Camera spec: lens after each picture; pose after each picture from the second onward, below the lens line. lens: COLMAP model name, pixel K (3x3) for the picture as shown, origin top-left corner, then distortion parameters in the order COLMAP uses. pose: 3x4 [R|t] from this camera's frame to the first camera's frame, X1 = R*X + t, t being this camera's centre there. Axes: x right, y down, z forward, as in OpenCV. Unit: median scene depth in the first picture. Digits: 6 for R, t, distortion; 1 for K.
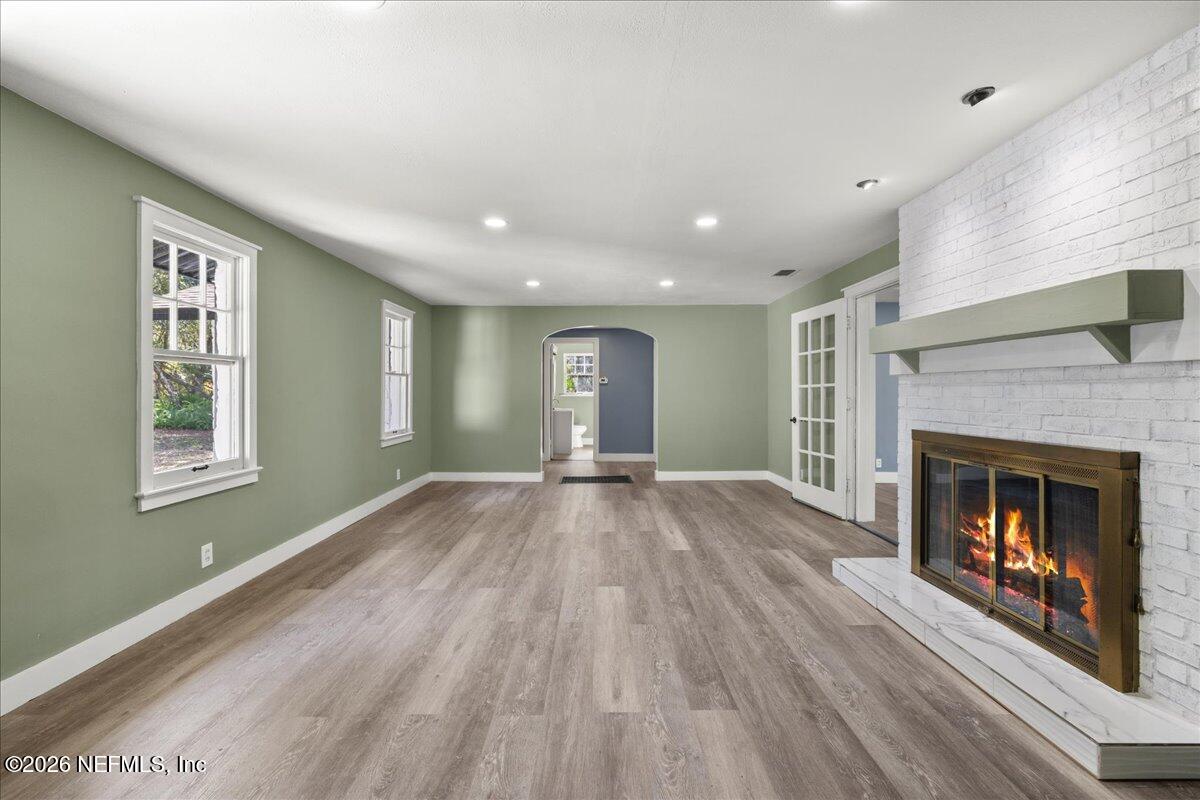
lens RADIAL K [[510.0, 0, 601.5], [0, 510.0, 394.3], [0, 0, 1]] dist [-0.003562, -0.000135]
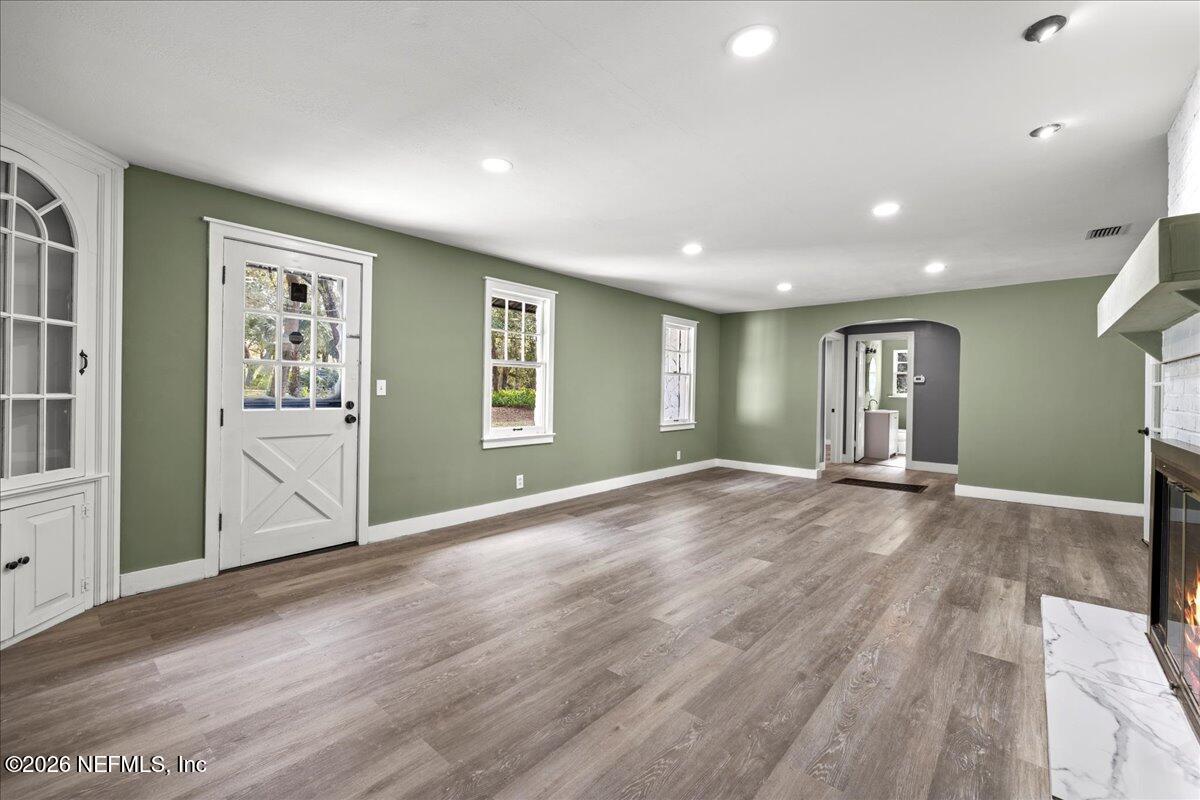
lens RADIAL K [[510.0, 0, 609.9], [0, 510.0, 395.0], [0, 0, 1]] dist [-0.003562, -0.000135]
pose [[0.750844, 0.015561, -0.660297, 0.491763], [-0.017961, 0.999834, 0.003139, 0.017769], [0.660236, 0.009503, 0.750998, -0.060222]]
